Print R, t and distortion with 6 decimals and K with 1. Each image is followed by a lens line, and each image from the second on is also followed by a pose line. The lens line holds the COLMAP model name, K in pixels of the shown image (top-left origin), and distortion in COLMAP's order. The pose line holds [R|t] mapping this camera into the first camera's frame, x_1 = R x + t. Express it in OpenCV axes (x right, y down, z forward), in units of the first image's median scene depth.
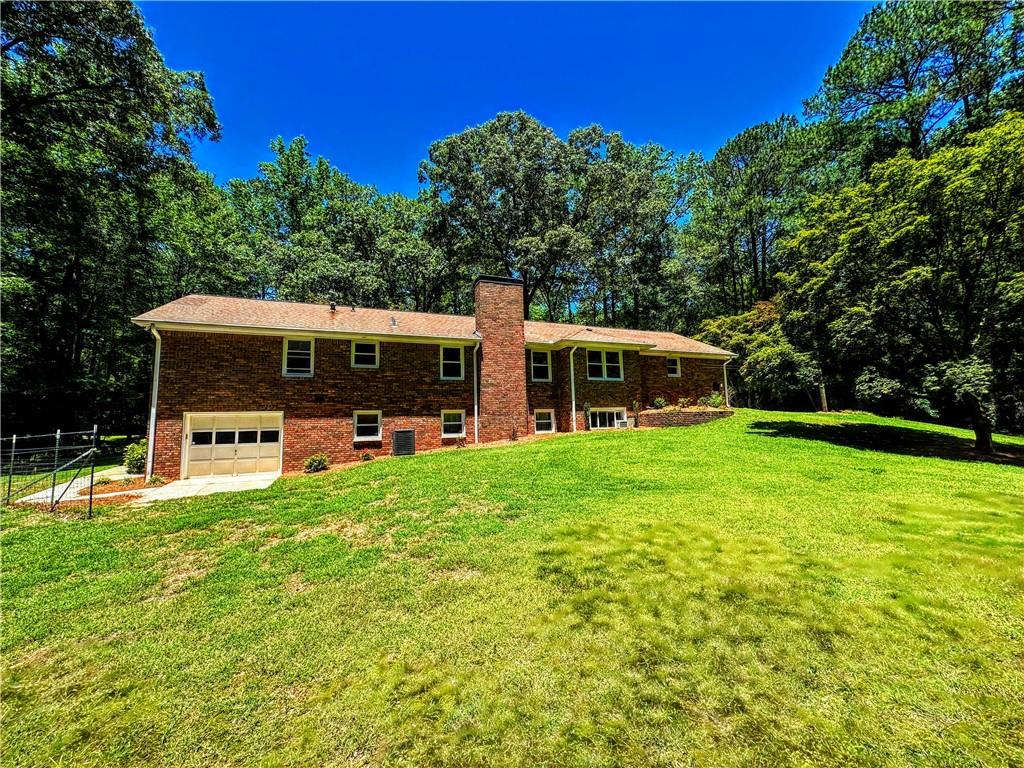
lens RADIAL K [[405.6, 0, 512.1], [0, 405.6, 382.7], [0, 0, 1]] dist [-0.006054, 0.000694]
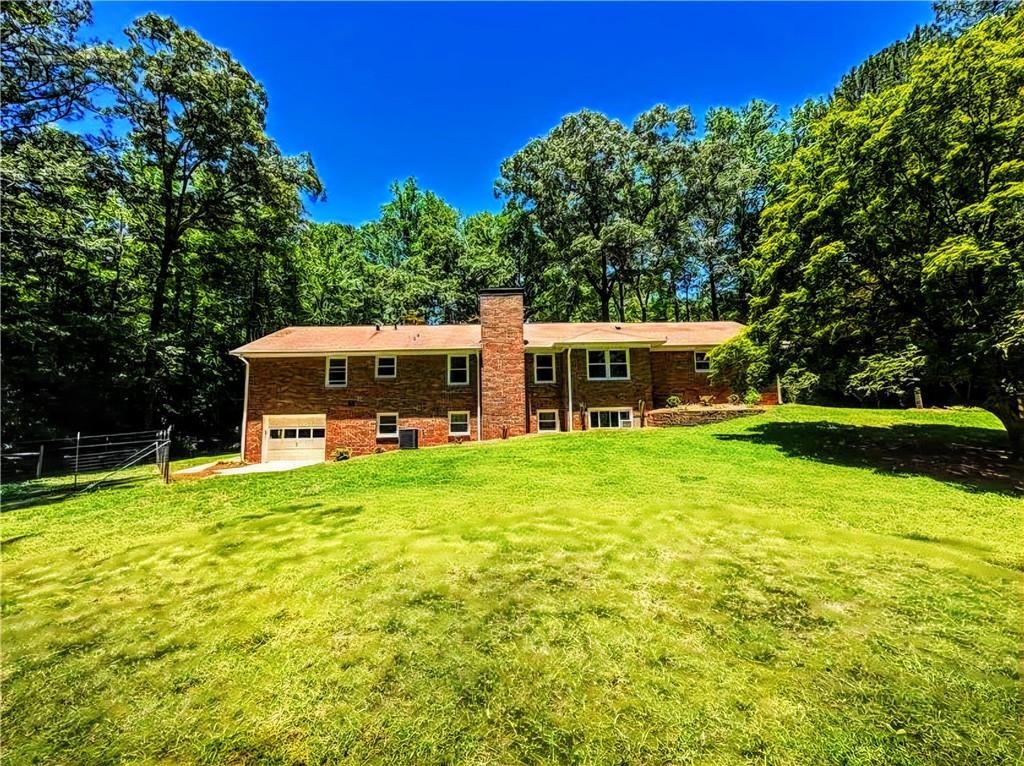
lens RADIAL K [[405.6, 0, 505.0], [0, 405.6, 383.8], [0, 0, 1]] dist [-0.006054, 0.000694]
pose [[0.938699, -0.032292, -0.343221, 0.353735], [0.034801, 0.999394, 0.001152, -0.006768], [0.342975, -0.013026, 0.939254, -0.024562]]
